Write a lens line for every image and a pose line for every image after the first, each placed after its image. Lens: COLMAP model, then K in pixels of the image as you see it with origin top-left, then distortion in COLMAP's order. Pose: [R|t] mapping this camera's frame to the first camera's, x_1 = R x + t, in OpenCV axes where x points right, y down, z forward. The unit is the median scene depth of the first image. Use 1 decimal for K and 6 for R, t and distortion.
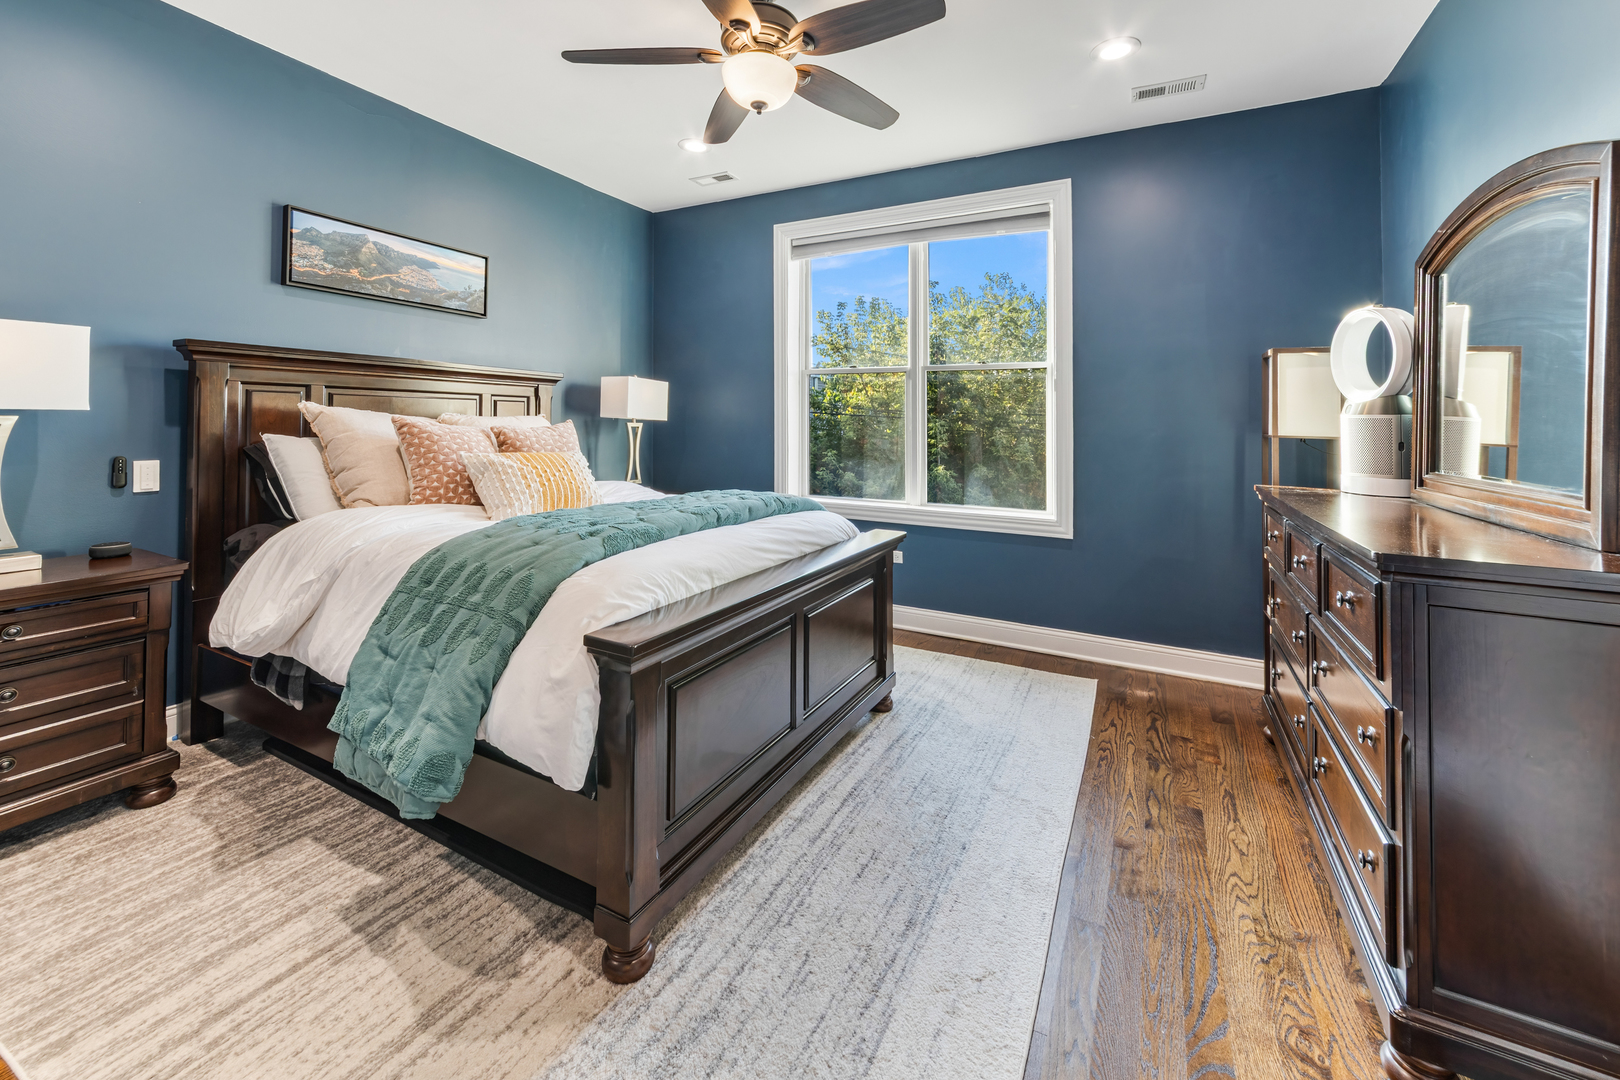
lens RADIAL K [[639.1, 0, 779.4], [0, 639.1, 423.0], [0, 0, 1]] dist [0.002937, 0.000530]
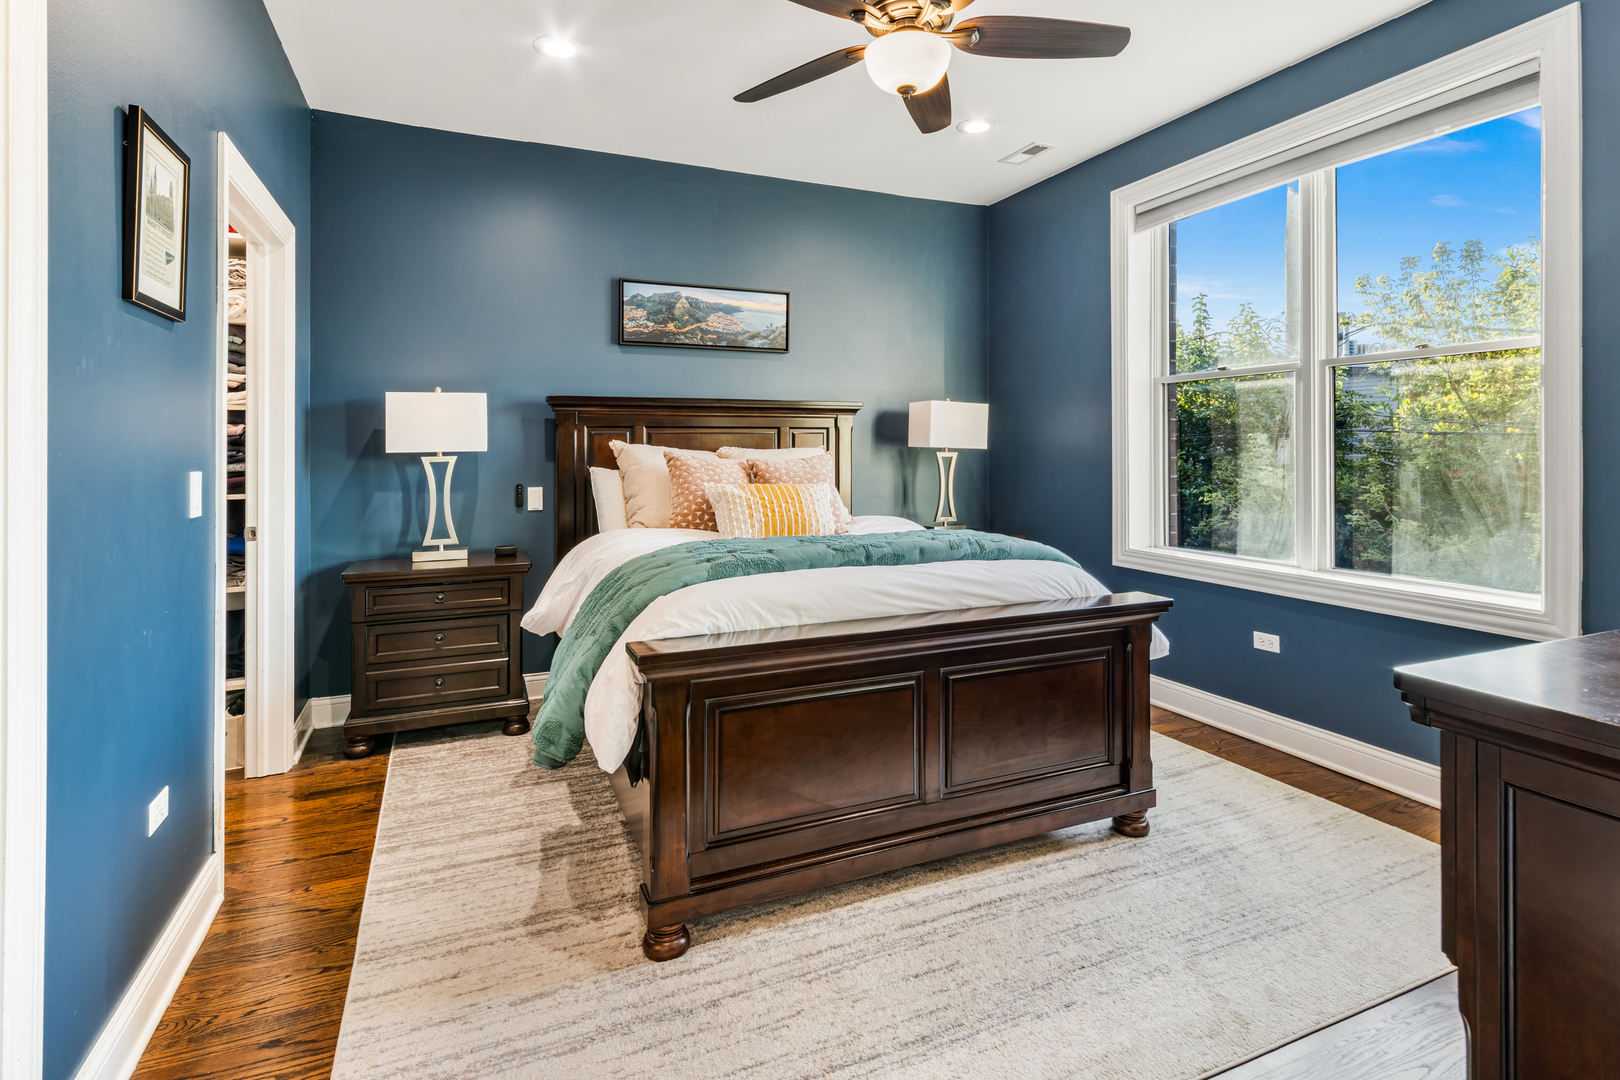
lens RADIAL K [[766.4, 0, 800.0], [0, 766.4, 459.0], [0, 0, 1]] dist [0.015079, -0.000055]
pose [[0.789035, -0.010165, -0.614264, 0.516497], [0.016386, 0.999856, 0.004503, 0.001730], [0.614130, -0.013619, 0.789088, 0.072221]]
